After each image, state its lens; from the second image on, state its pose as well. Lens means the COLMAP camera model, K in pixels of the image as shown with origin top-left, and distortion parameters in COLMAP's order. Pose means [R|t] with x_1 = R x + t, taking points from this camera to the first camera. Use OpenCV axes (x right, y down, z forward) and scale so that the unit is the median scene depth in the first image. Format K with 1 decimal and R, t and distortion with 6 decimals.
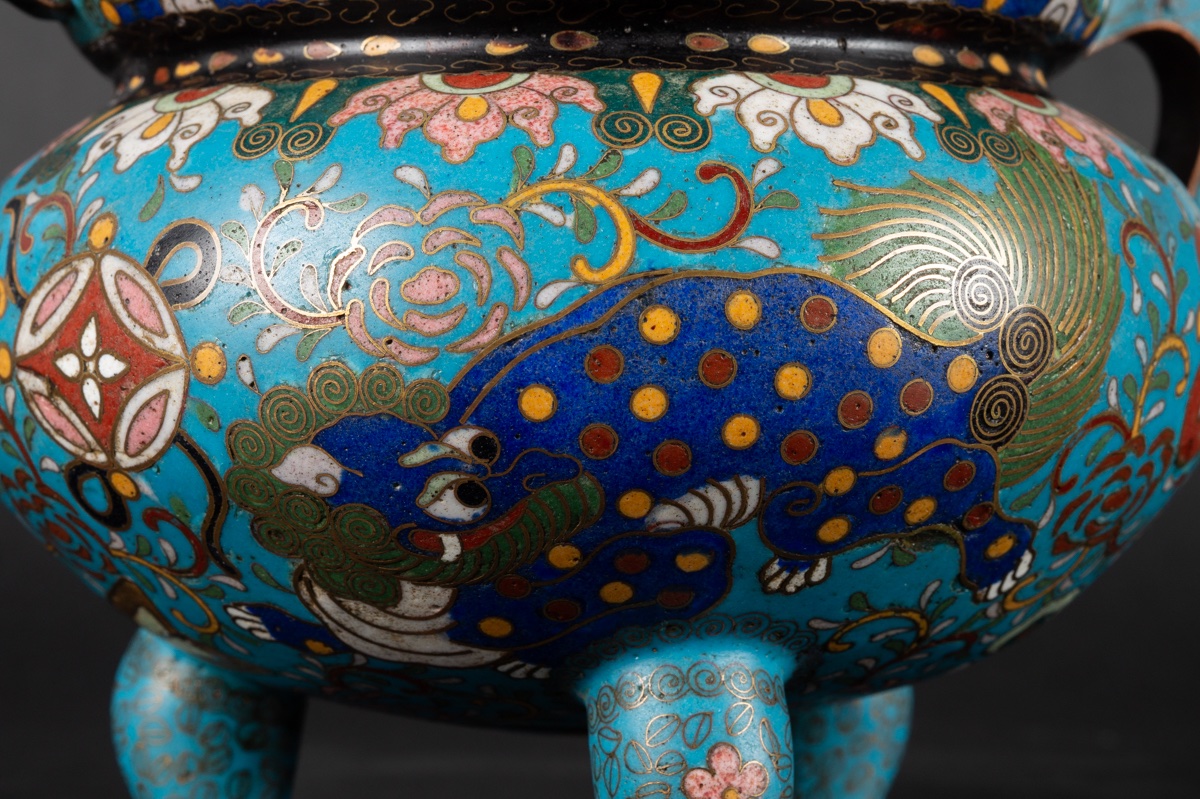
lens RADIAL K [[3119.7, 0, 600.0], [0, 3119.7, 399.5], [0, 0, 1]] dist [0.005814, 0.182008]
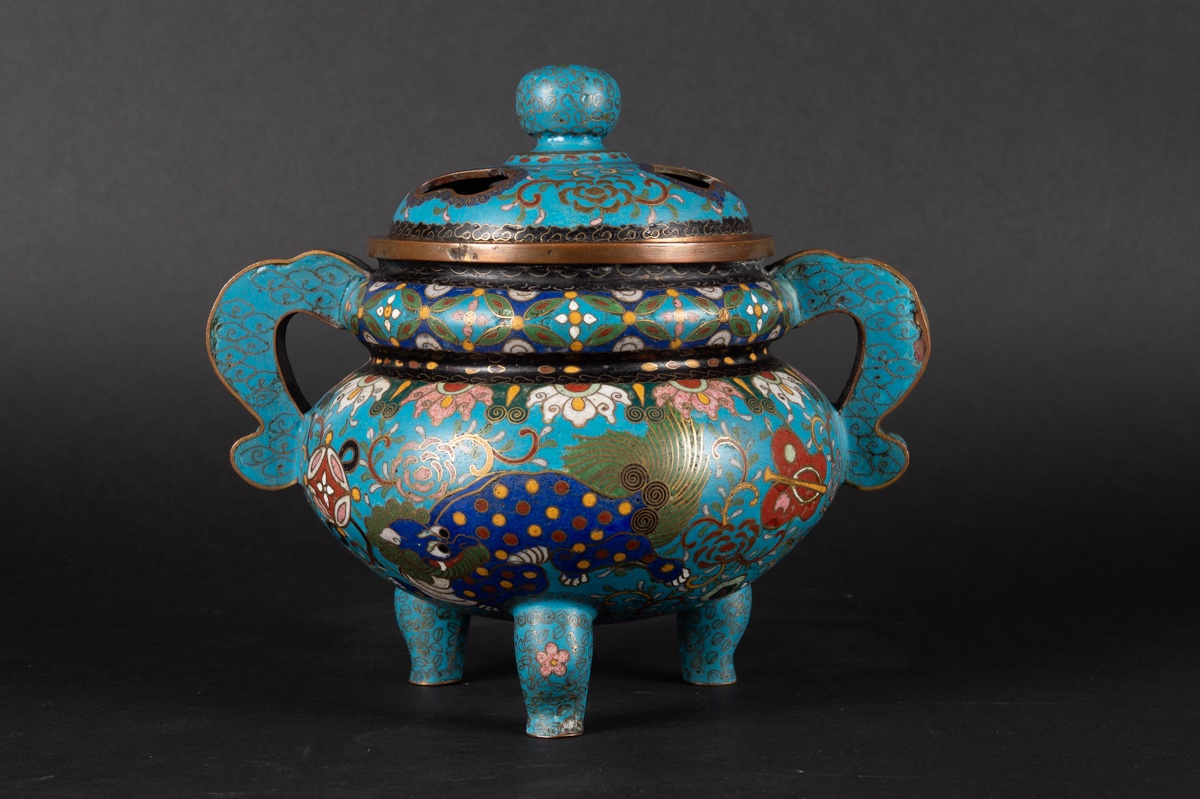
lens RADIAL K [[3119.7, 0, 600.0], [0, 3119.7, 399.5], [0, 0, 1]] dist [0.005814, 0.182008]
pose [[0.941580, 0.026857, -0.335717, 0.958724], [0.013151, 0.993123, 0.116334, -0.397514], [0.336533, -0.113953, 0.934752, -1.408594]]
